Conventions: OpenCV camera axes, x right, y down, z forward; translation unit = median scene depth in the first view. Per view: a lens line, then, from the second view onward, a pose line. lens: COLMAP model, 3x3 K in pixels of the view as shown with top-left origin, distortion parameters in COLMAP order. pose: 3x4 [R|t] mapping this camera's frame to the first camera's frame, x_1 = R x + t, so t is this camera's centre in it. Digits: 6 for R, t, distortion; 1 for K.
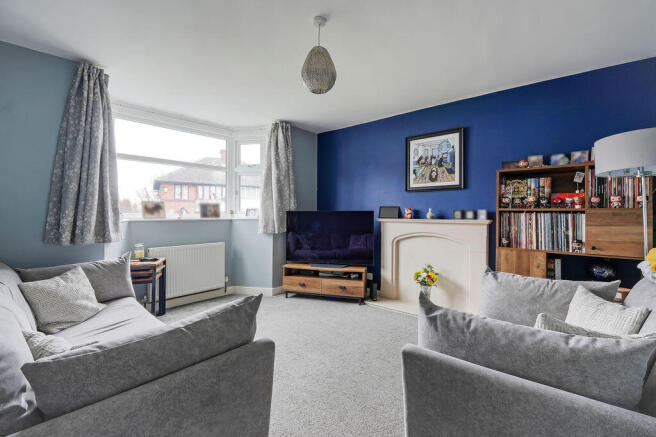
lens RADIAL K [[289.9, 0, 329.2], [0, 289.9, 221.6], [0, 0, 1]] dist [-0.002190, 0.000676]
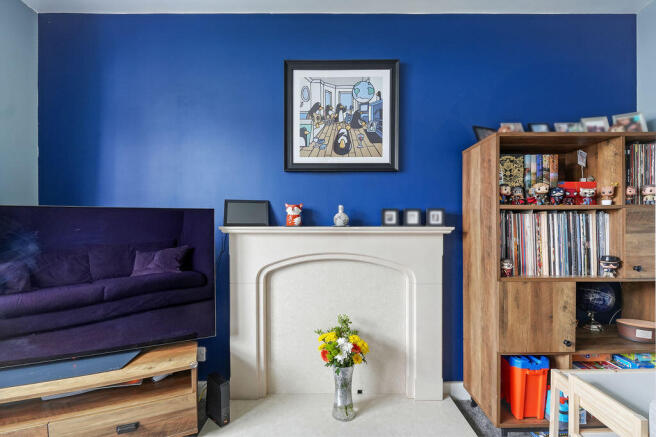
lens RADIAL K [[289.9, 0, 352.5], [0, 289.9, 220.9], [0, 0, 1]] dist [-0.002190, 0.000676]
pose [[0.748129, 0.001323, 0.663552, 0.027267], [0.019993, 0.999499, -0.024534, -0.005522], [-0.663252, 0.031621, 0.747728, 0.626358]]
